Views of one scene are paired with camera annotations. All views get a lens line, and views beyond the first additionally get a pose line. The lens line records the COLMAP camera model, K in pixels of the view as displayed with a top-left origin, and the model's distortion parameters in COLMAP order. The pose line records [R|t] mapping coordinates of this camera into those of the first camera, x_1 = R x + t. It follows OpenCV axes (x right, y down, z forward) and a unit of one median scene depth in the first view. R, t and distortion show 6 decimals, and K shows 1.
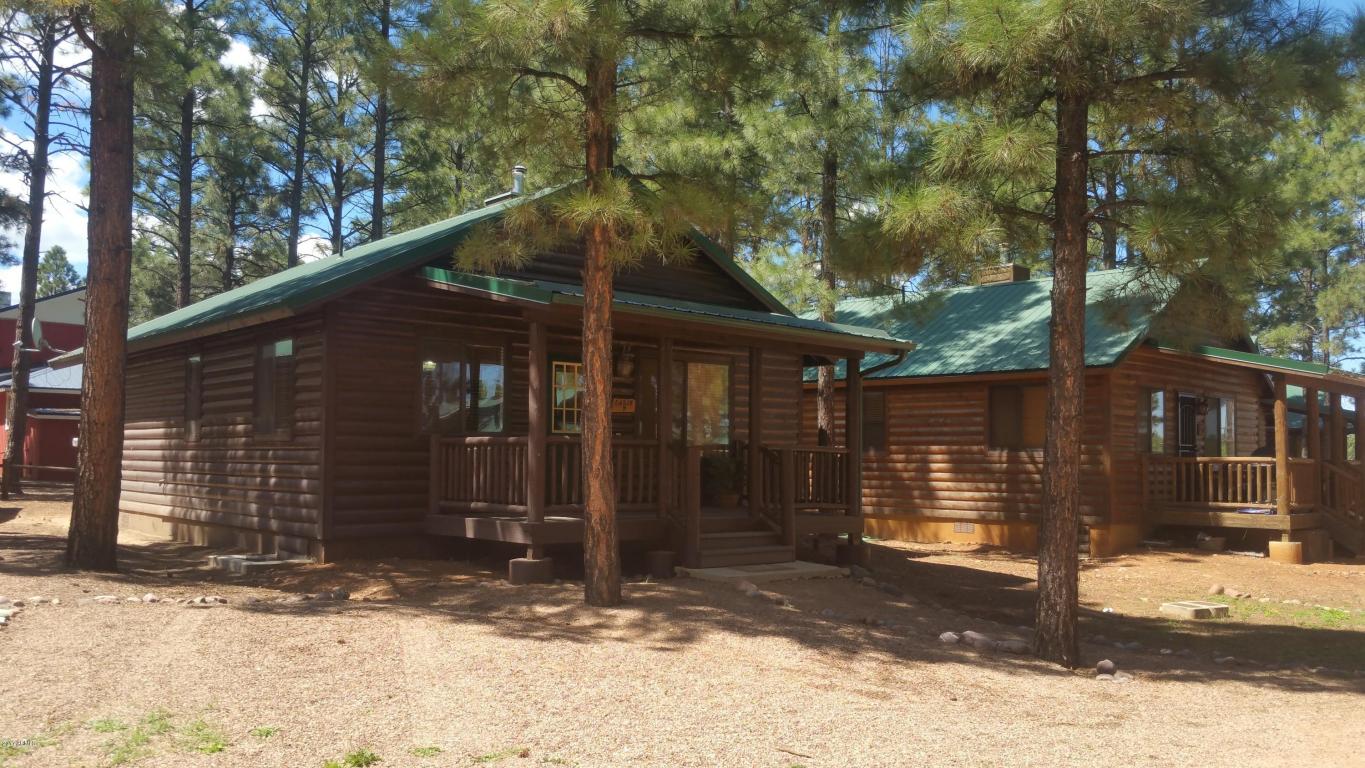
lens RADIAL K [[1171.4, 0, 626.1], [0, 1171.4, 399.8], [0, 0, 1]] dist [0.140442, -0.345004]
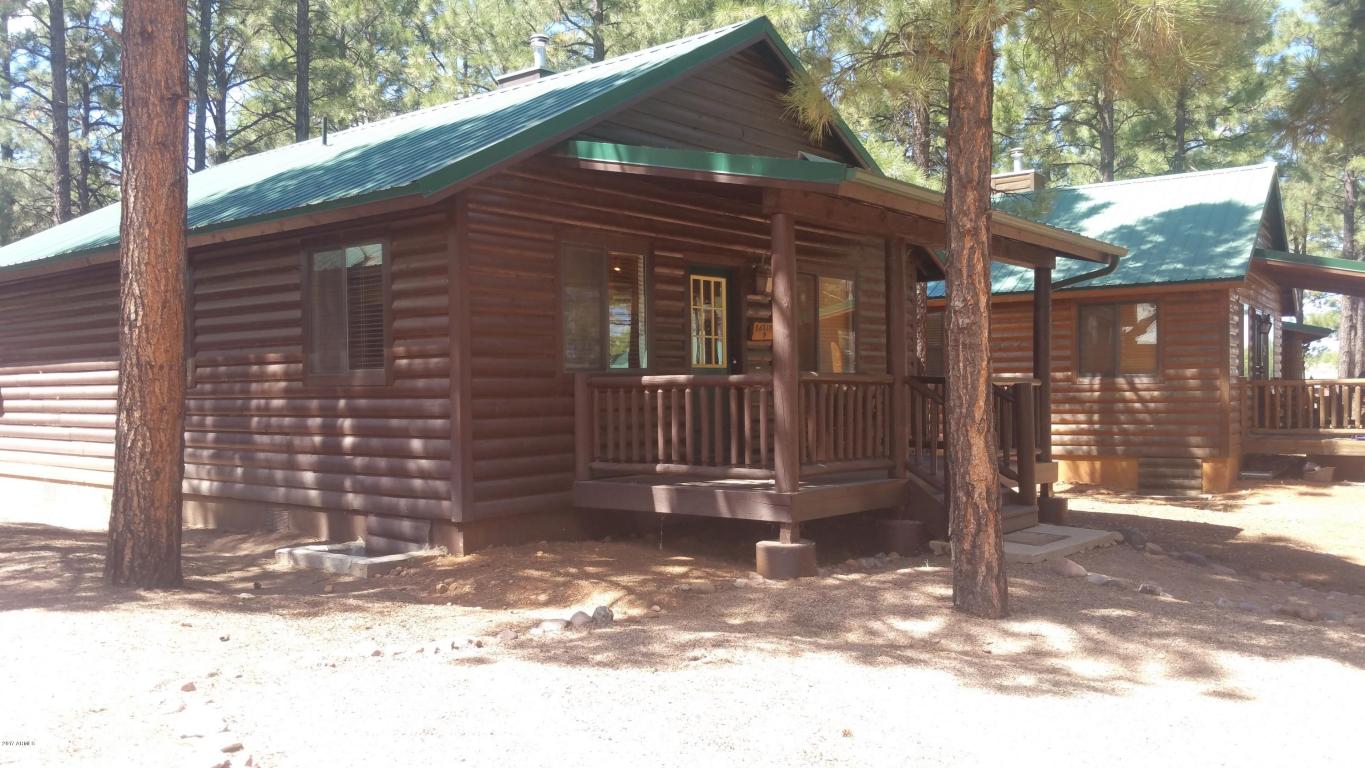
lens RADIAL K [[1171.4, 0, 626.1], [0, 1171.4, 399.8], [0, 0, 1]] dist [0.140442, -0.345004]
pose [[0.985168, -0.023842, 0.169927, -0.240450], [0.013775, 0.998093, 0.060173, 0.002104], [-0.171038, -0.056940, 0.983618, 0.248295]]
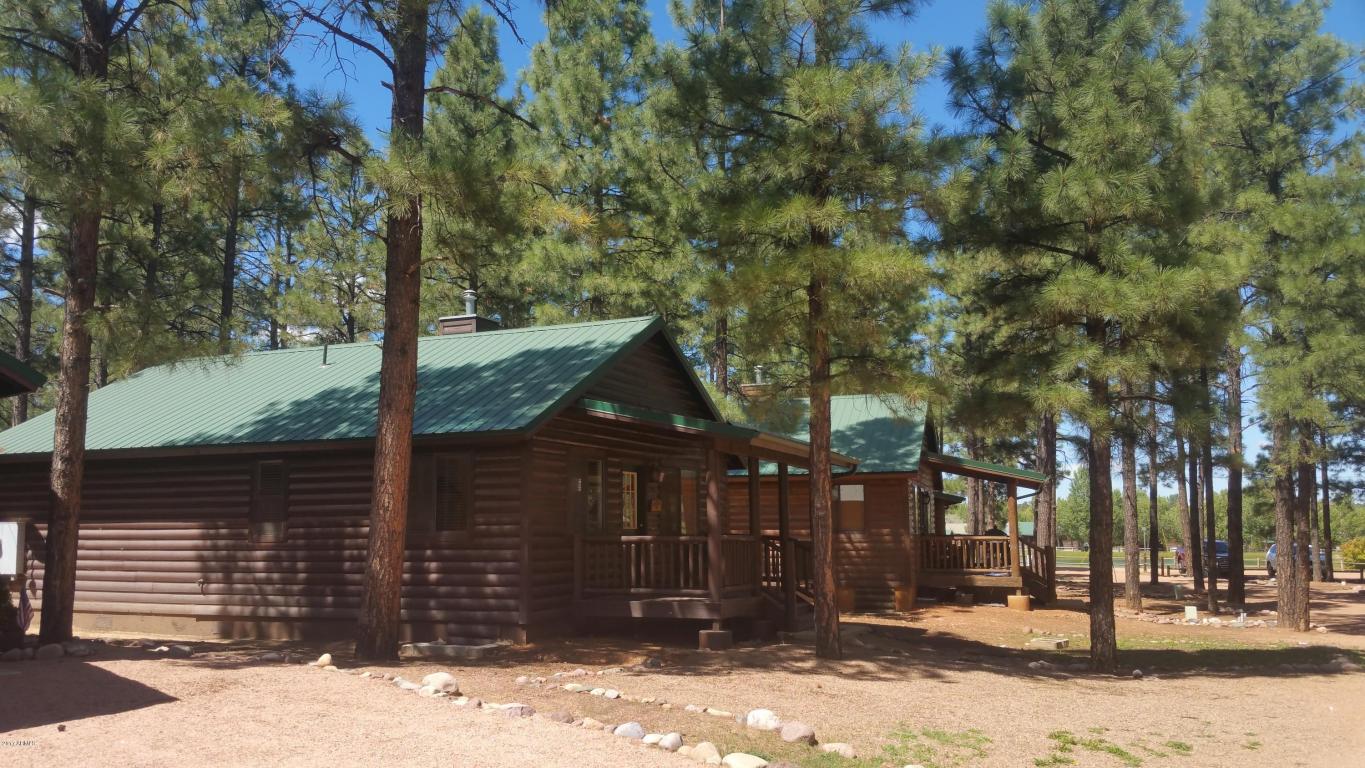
lens RADIAL K [[1156.6, 0, 647.9], [0, 1156.6, 382.9], [0, 0, 1]] dist [0.127921, -0.321080]
pose [[0.899225, 0.038009, 0.435833, -0.583480], [-0.004786, 0.997014, -0.077076, -0.032066], [-0.437461, 0.067223, 0.896721, -0.120977]]
